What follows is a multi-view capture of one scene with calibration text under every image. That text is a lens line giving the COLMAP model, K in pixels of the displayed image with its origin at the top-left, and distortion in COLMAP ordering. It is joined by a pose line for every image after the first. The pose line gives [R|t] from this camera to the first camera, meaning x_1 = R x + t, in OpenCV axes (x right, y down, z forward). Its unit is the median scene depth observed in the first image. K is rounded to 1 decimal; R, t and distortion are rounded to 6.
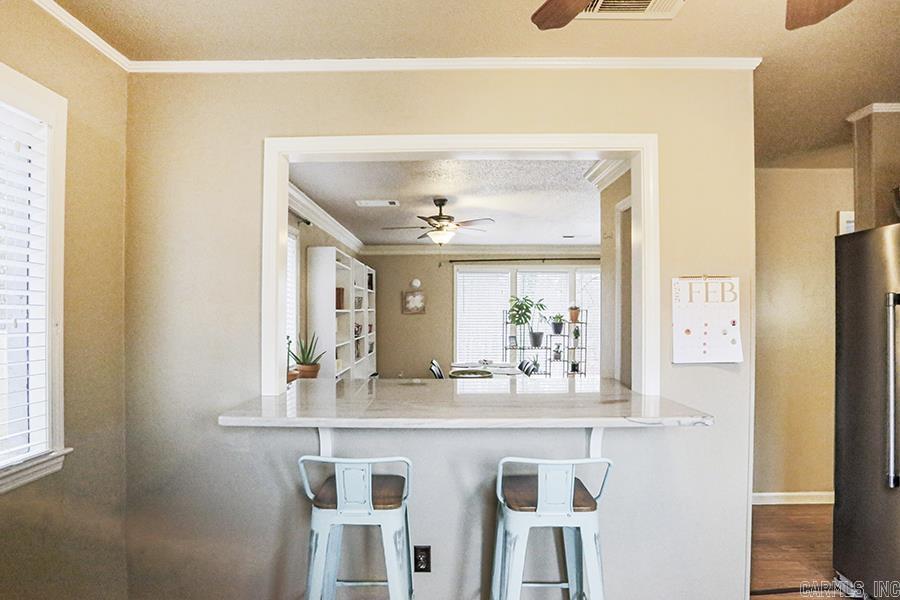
lens RADIAL K [[483.9, 0, 408.9], [0, 483.9, 316.2], [0, 0, 1]] dist [-0.046562, 0.006161]
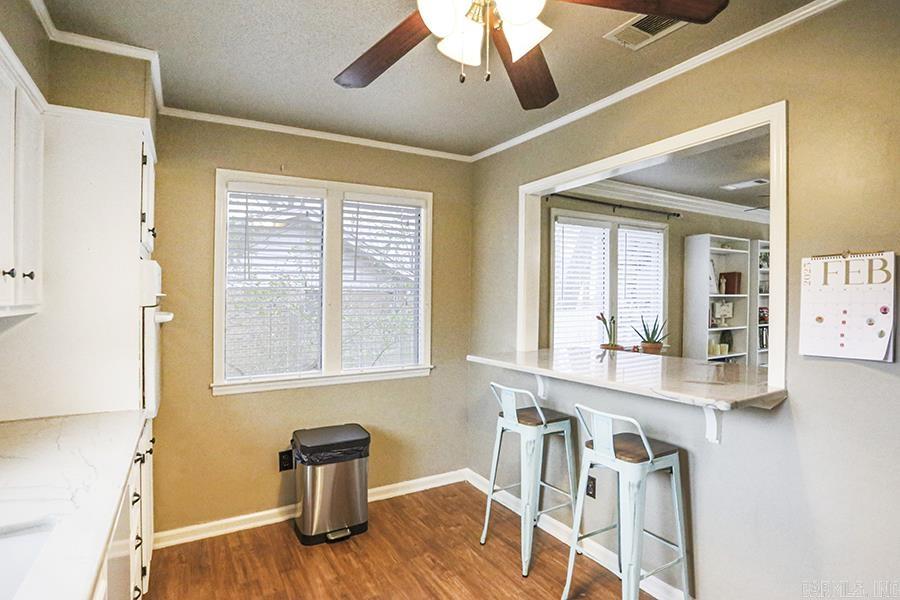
lens RADIAL K [[483.9, 0, 452.2], [0, 483.9, 297.7], [0, 0, 1]] dist [-0.046562, 0.006161]
pose [[0.520680, -0.001752, -0.853750, 0.961521], [-0.003084, 0.999988, -0.003933, -0.001475], [0.853747, 0.004680, 0.520668, -0.005501]]
